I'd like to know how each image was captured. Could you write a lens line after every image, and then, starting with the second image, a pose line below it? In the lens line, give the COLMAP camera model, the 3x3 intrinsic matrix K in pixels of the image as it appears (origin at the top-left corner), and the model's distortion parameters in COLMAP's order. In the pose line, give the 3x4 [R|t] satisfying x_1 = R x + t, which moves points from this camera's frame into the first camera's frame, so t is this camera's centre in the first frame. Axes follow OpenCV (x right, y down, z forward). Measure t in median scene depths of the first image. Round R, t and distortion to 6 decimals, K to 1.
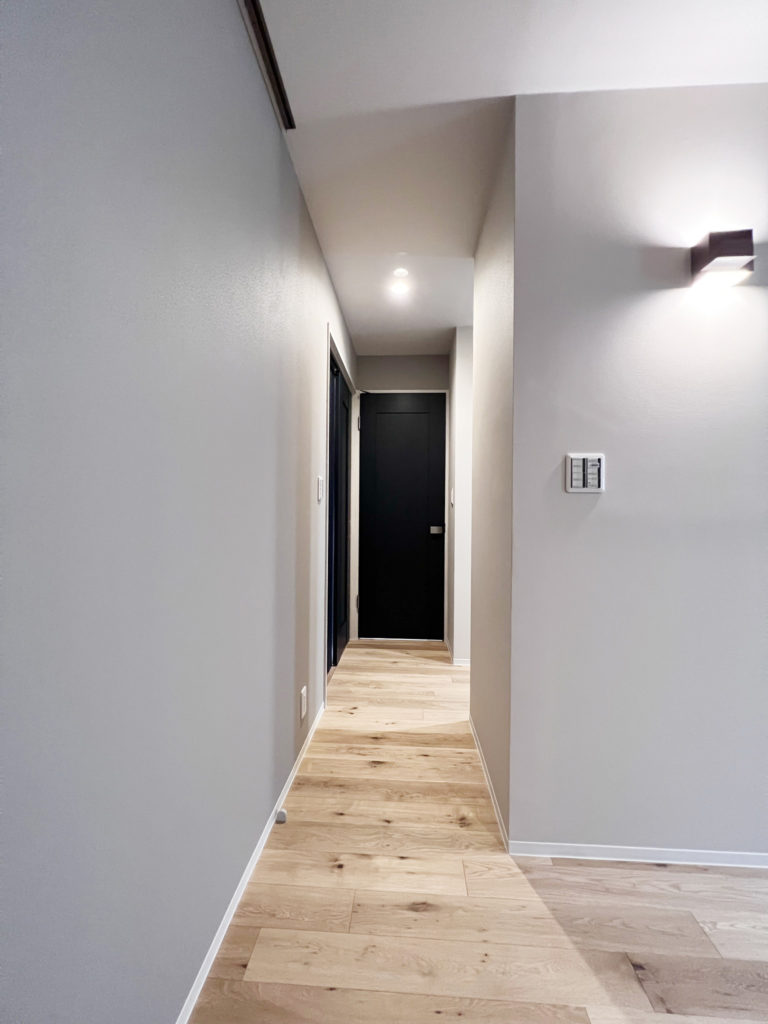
lens RADIAL K [[408.6, 0, 386.8], [0, 408.6, 511.3], [0, 0, 1]] dist [-0.003618, 0.000330]
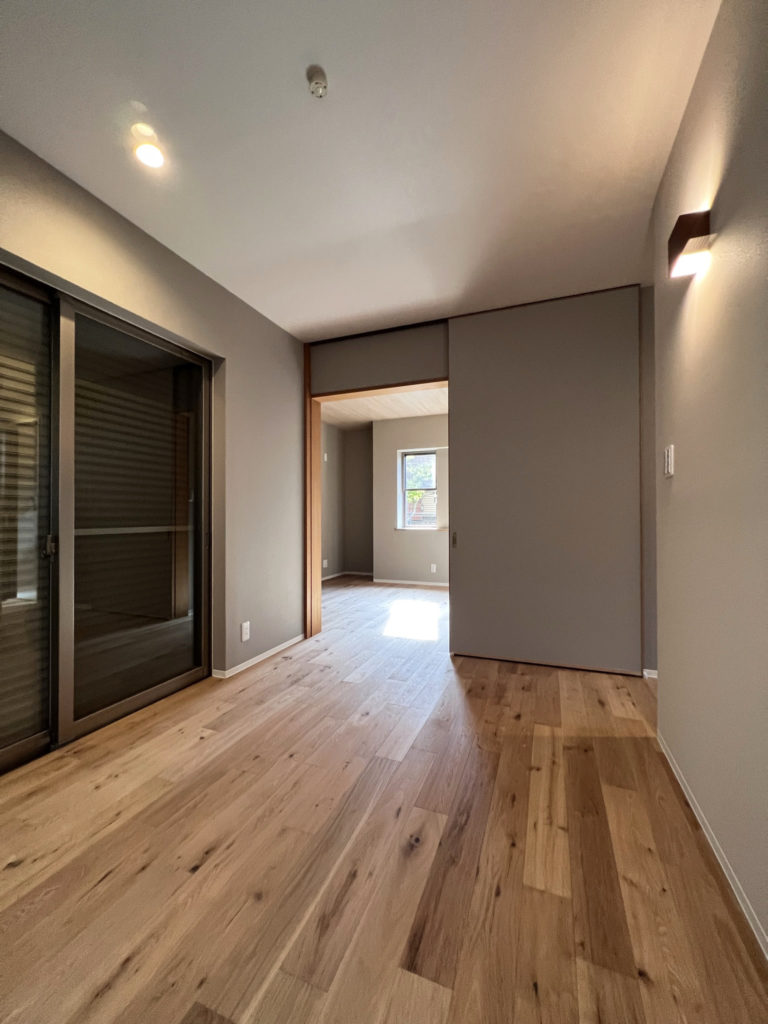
lens RADIAL K [[408.6, 0, 386.8], [0, 408.6, 511.3], [0, 0, 1]] dist [-0.003618, 0.000330]
pose [[-0.310449, -0.016706, -0.950443, 1.975677], [0.002132, 0.999831, -0.018271, 0.081599], [0.950588, -0.007698, -0.310361, 0.559366]]
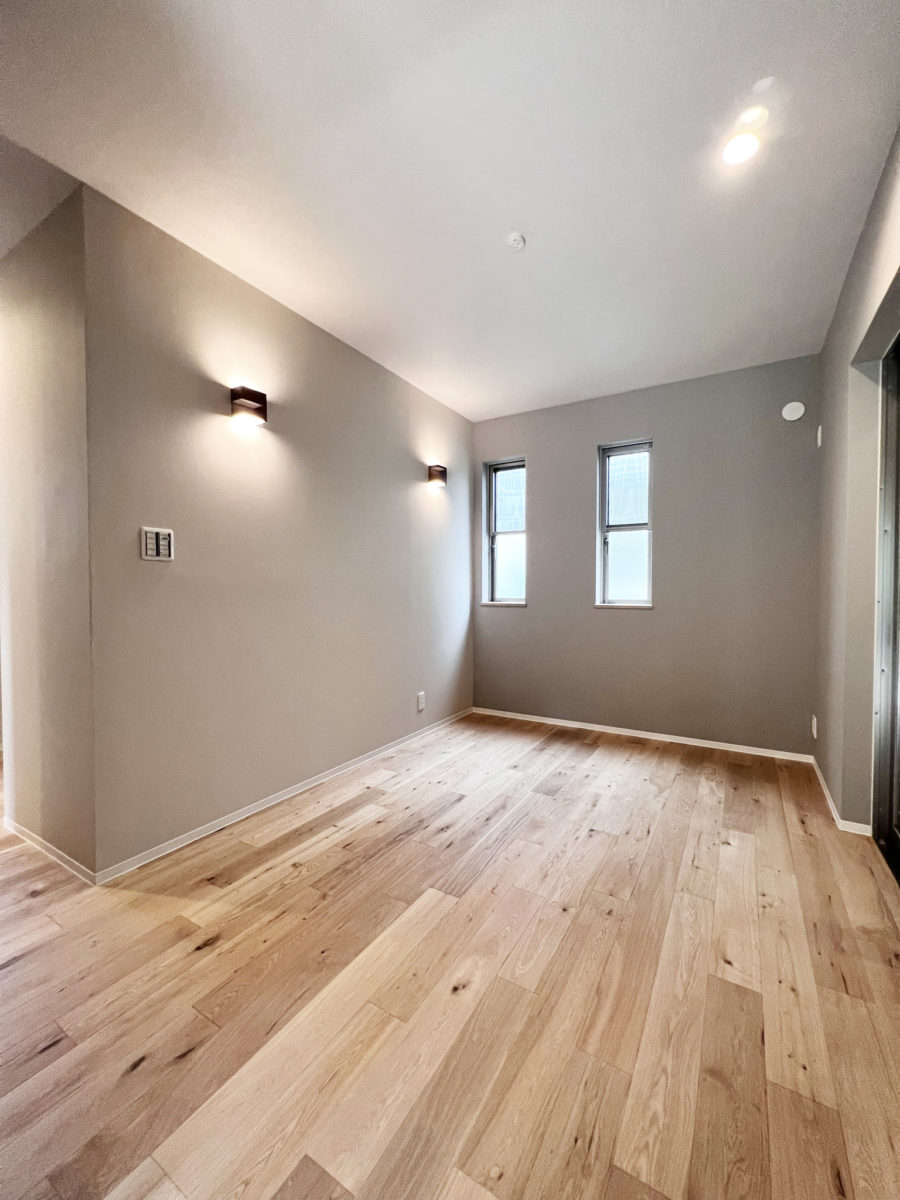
lens RADIAL K [[478.8, 0, 453.3], [0, 478.8, 599.2], [0, 0, 1]] dist [-0.003618, 0.000330]
pose [[0.464900, -0.029847, 0.884860, -0.376700], [0.001908, 0.999463, 0.032711, 0.025306], [-0.885361, -0.013519, 0.464708, -0.453224]]
